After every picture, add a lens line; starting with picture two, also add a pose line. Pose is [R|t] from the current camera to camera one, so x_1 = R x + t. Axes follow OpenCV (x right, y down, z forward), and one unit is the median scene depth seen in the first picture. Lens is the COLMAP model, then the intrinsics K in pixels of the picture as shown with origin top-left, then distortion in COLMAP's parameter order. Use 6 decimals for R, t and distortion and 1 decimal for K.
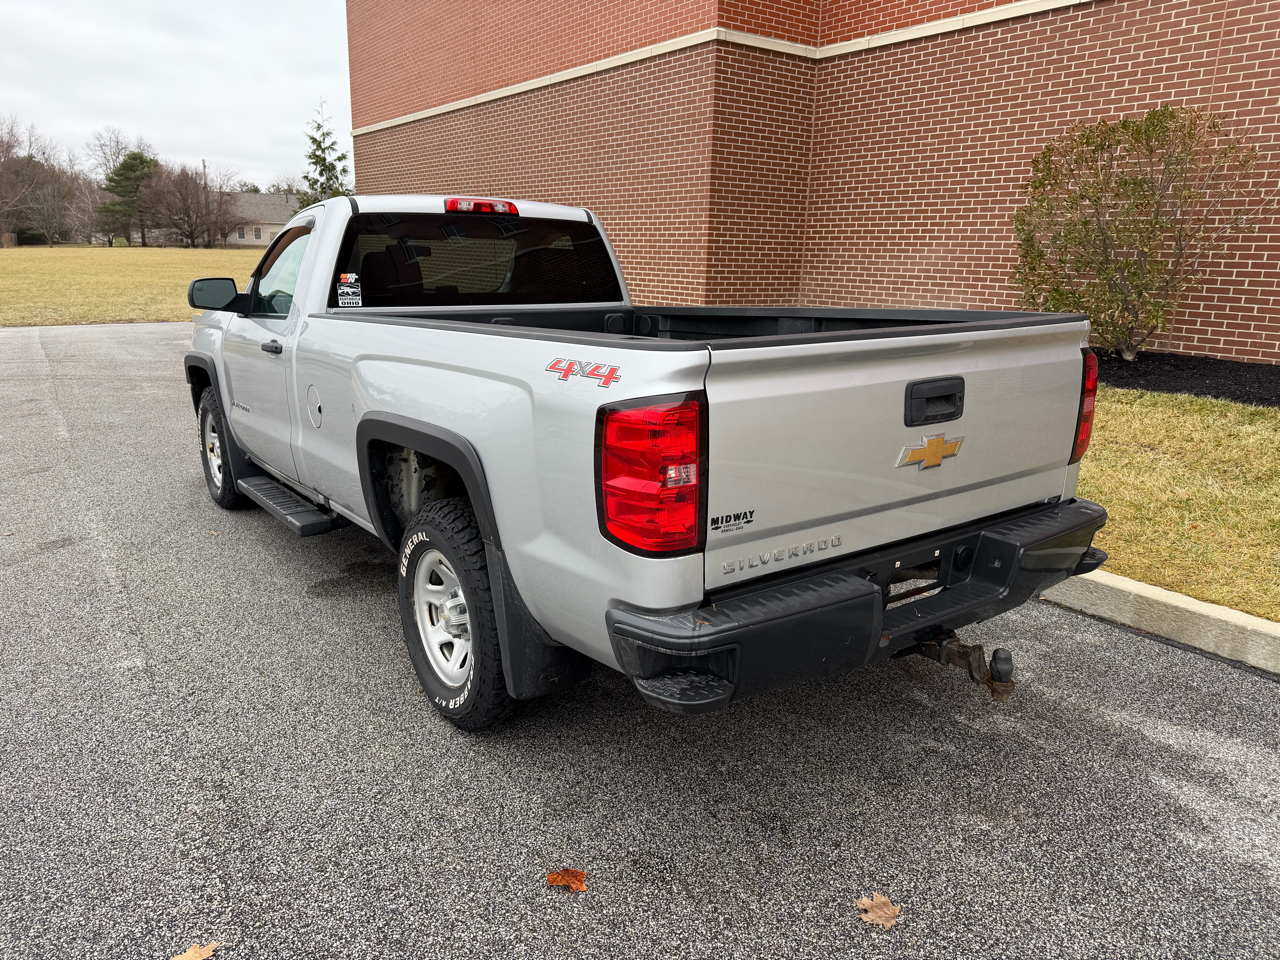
lens RADIAL K [[902.3, 0, 635.8], [0, 902.3, 474.4], [0, 0, 1]] dist [0.033851, -0.039241]
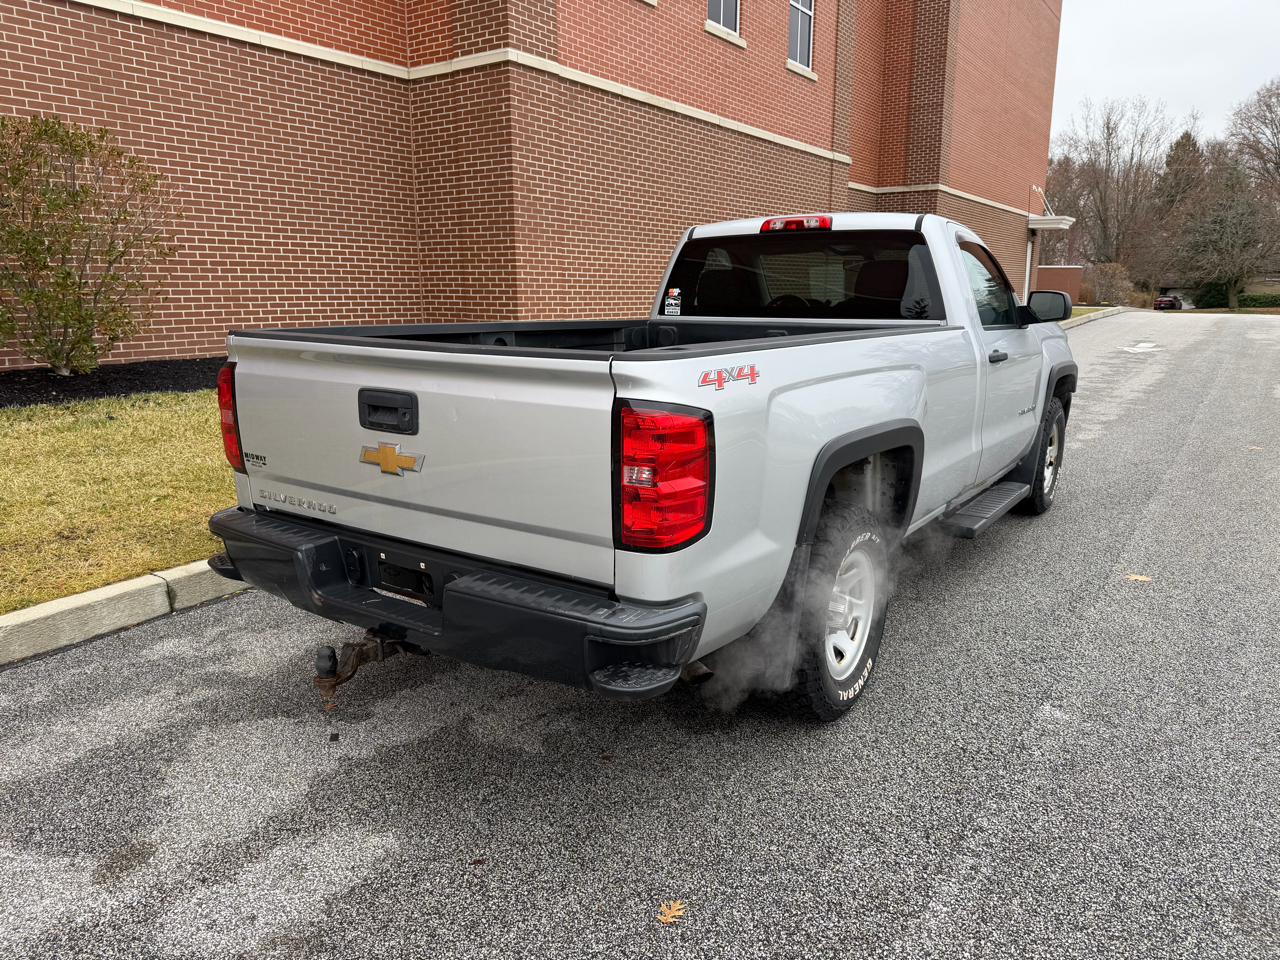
lens RADIAL K [[902.3, 0, 640.9], [0, 902.3, 480.8], [0, 0, 1]] dist [0.033851, -0.039241]
pose [[-0.368311, -0.216699, 0.904095, -0.430919], [0.218614, 0.925003, 0.310769, -0.142421], [-0.903634, 0.312108, -0.293316, 0.573051]]
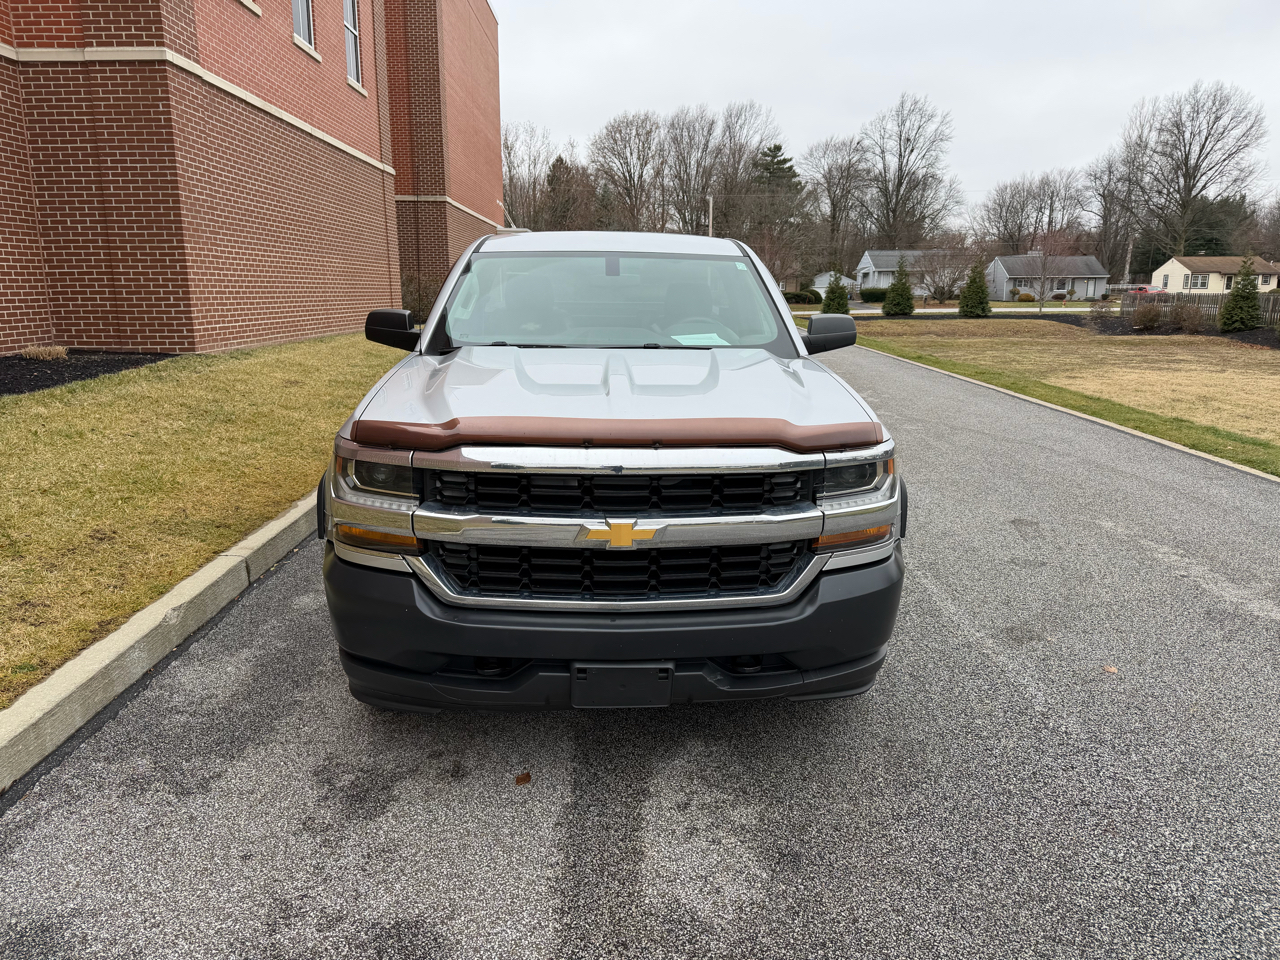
lens RADIAL K [[902.3, 0, 644.3], [0, 902.3, 475.5], [0, 0, 1]] dist [0.033851, -0.039241]
pose [[-0.840697, -0.133293, 0.524845, -0.390564], [0.112610, 0.905007, 0.410221, -0.225769], [-0.529668, 0.403974, -0.745827, 0.895380]]
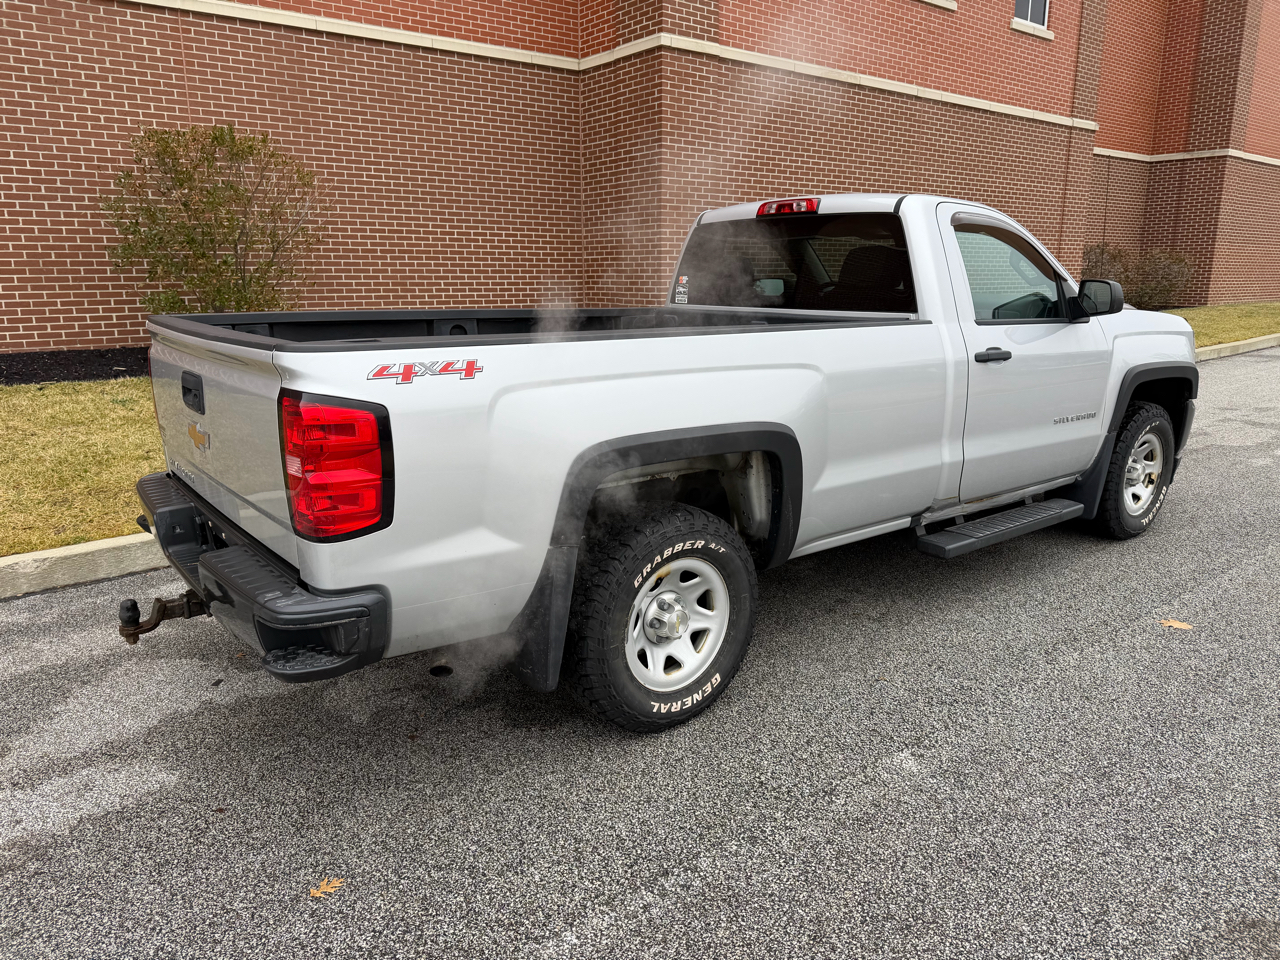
lens RADIAL K [[902.3, 0, 642.8], [0, 902.3, 481.9], [0, 0, 1]] dist [0.033851, -0.039241]
pose [[-0.075025, -0.249863, 0.965370, -0.459335], [0.243149, 0.934294, 0.260716, -0.109018], [-0.967083, 0.254289, -0.009342, 0.425758]]
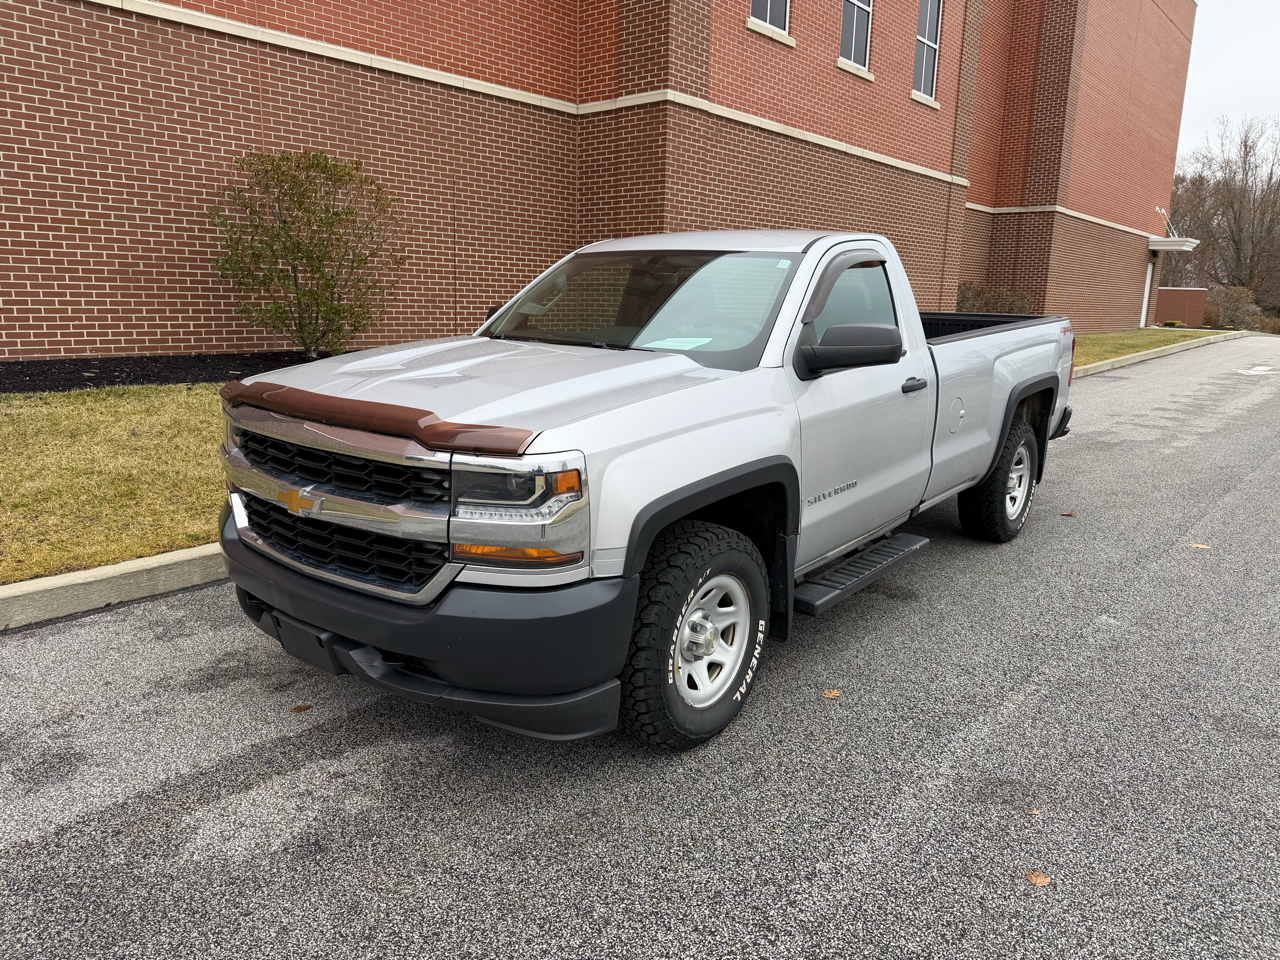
lens RADIAL K [[902.3, 0, 642.4], [0, 902.3, 483.7], [0, 0, 1]] dist [0.033851, -0.039241]
pose [[-0.263061, -0.223027, 0.938647, -0.550188], [0.206280, 0.937413, 0.280545, -0.163551], [-0.942469, 0.267425, -0.200590, 0.654599]]
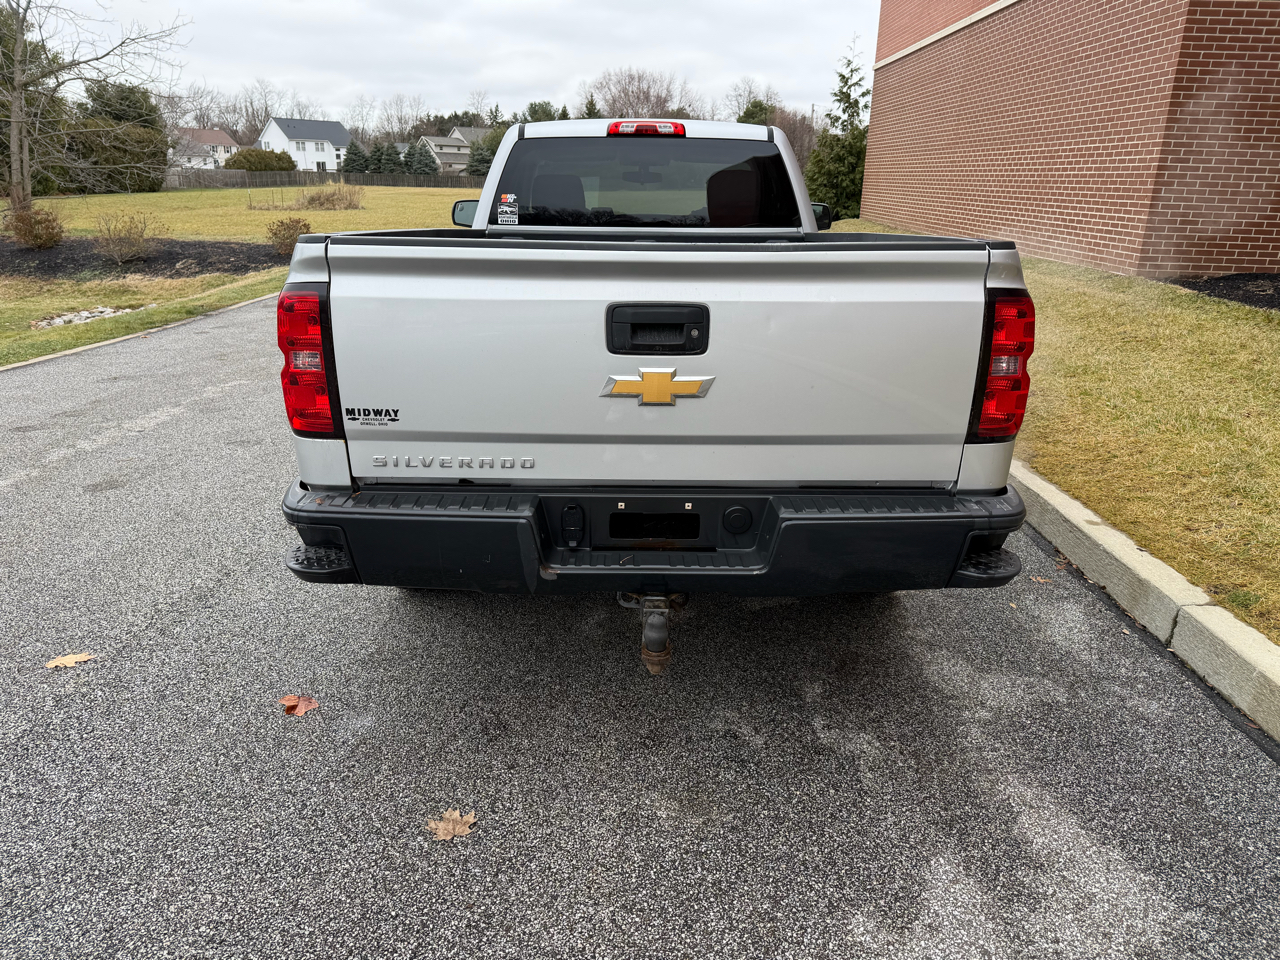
lens RADIAL K [[902.3, 0, 635.2], [0, 902.3, 482.8], [0, 0, 1]] dist [0.033851, -0.039241]
pose [[0.812124, 0.181447, -0.554555, 0.209725], [-0.143687, 0.983342, 0.111320, -0.007203], [0.565516, -0.010723, 0.824668, 0.066276]]
